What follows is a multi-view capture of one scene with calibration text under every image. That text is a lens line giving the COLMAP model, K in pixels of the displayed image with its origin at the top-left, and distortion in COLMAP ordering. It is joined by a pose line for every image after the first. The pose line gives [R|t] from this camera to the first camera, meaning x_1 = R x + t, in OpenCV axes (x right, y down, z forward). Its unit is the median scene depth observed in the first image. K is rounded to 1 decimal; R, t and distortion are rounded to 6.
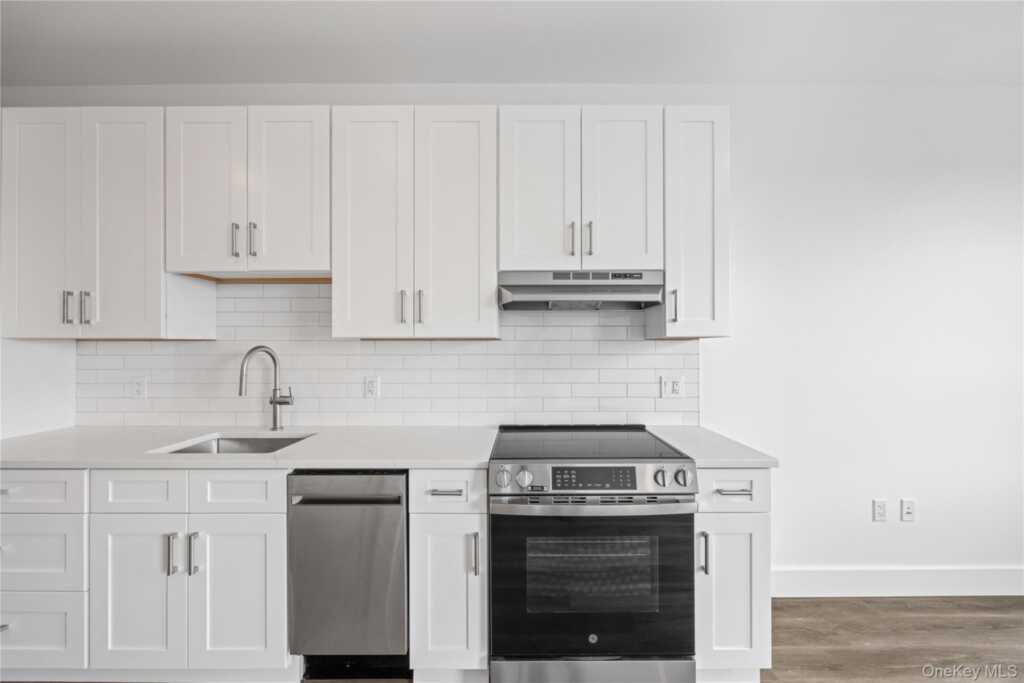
lens RADIAL K [[405.6, 0, 525.5], [0, 405.6, 346.3], [0, 0, 1]] dist [0.006814, -0.001617]
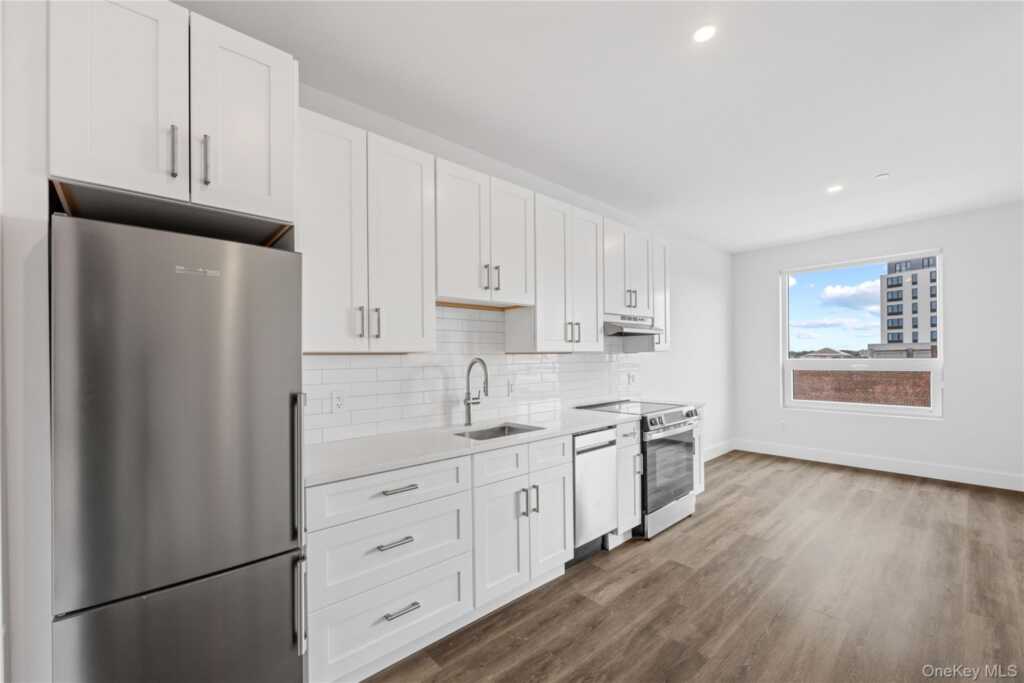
lens RADIAL K [[396.2, 0, 499.5], [0, 396.2, 365.6], [0, 0, 1]] dist [0.002589, -0.000225]
pose [[0.765658, -0.022678, 0.642848, -1.490914], [0.015643, 0.999739, 0.016636, 0.003194], [-0.643057, -0.002682, 0.765813, -0.004758]]
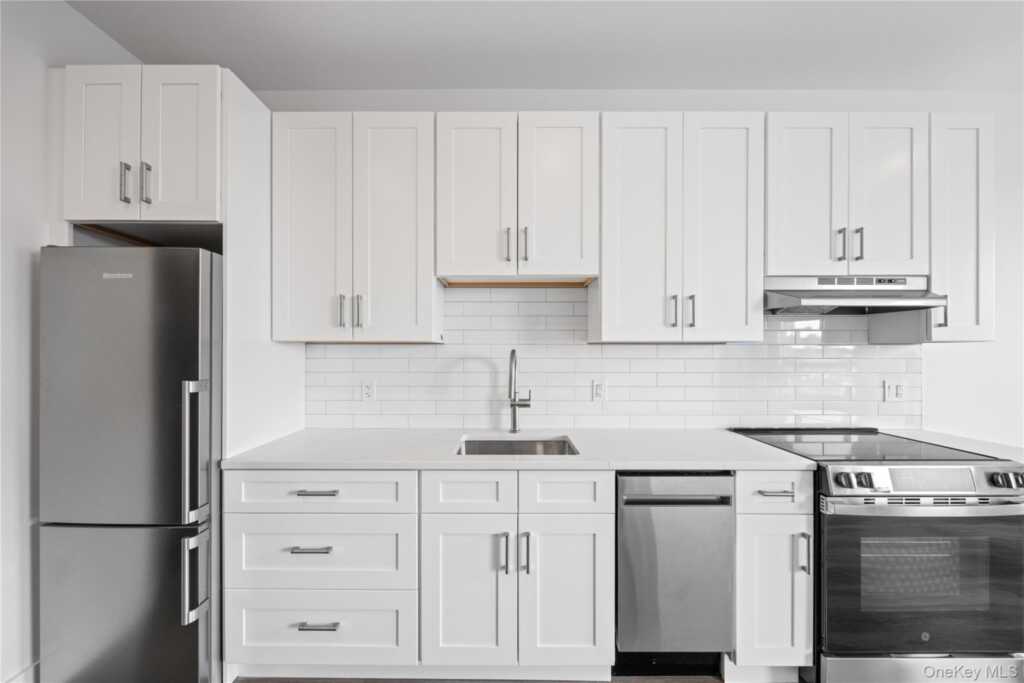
lens RADIAL K [[405.6, 0, 506.5], [0, 405.6, 352.2], [0, 0, 1]] dist [0.006814, -0.001617]
pose [[0.999985, 0.001549, 0.005283, -0.717703], [-0.001576, 0.999985, 0.005298, 0.000762], [-0.005275, -0.005306, 0.999972, -0.012666]]
